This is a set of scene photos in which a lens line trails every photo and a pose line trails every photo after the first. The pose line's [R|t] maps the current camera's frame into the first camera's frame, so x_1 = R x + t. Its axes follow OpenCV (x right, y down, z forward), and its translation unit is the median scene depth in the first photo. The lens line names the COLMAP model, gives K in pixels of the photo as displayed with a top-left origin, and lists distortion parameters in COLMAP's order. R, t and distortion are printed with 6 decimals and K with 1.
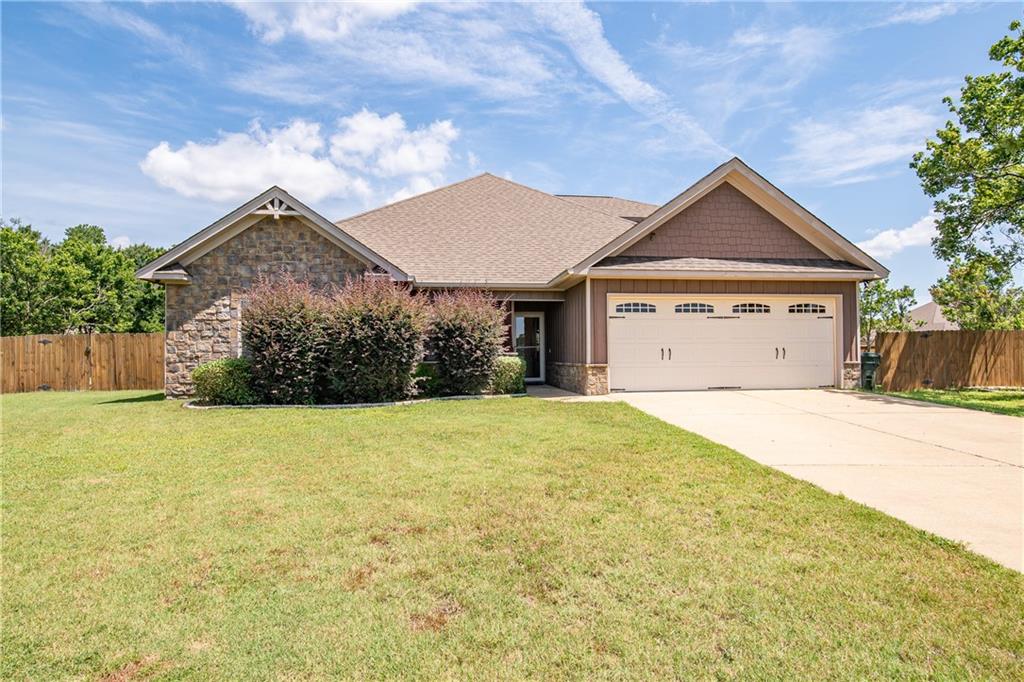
lens RADIAL K [[550.0, 0, 512.0], [0, 550.0, 341.0], [0, 0, 1]] dist [0.001004, -0.001017]
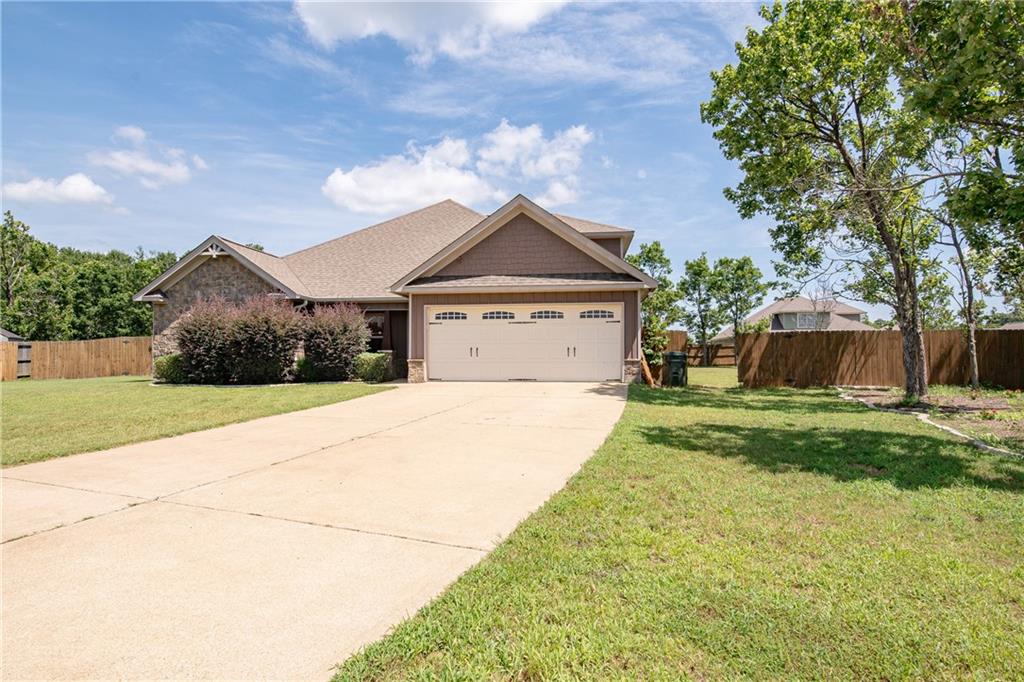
lens RADIAL K [[550.0, 0, 512.0], [0, 550.0, 341.0], [0, 0, 1]] dist [0.001004, -0.001017]
pose [[0.967230, -0.000328, -0.253901, 0.681488], [0.000884, 0.999997, 0.002078, -0.004143], [0.253900, -0.002234, 0.967228, -0.201525]]
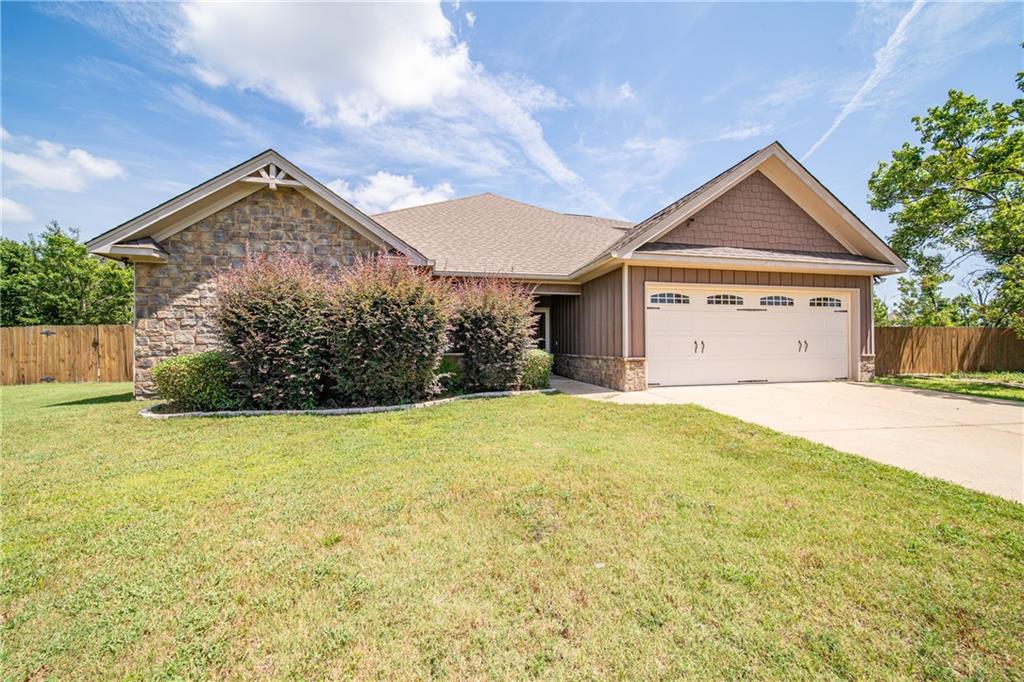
lens RADIAL K [[355.8, 0, 510.5], [0, 355.8, 342.3], [0, 0, 1]] dist [0.003101, -0.002635]
pose [[0.996831, 0.002427, 0.079506, -0.098829], [-0.003618, 0.999883, 0.014839, 0.007627], [-0.079460, -0.015080, 0.996724, 0.401115]]
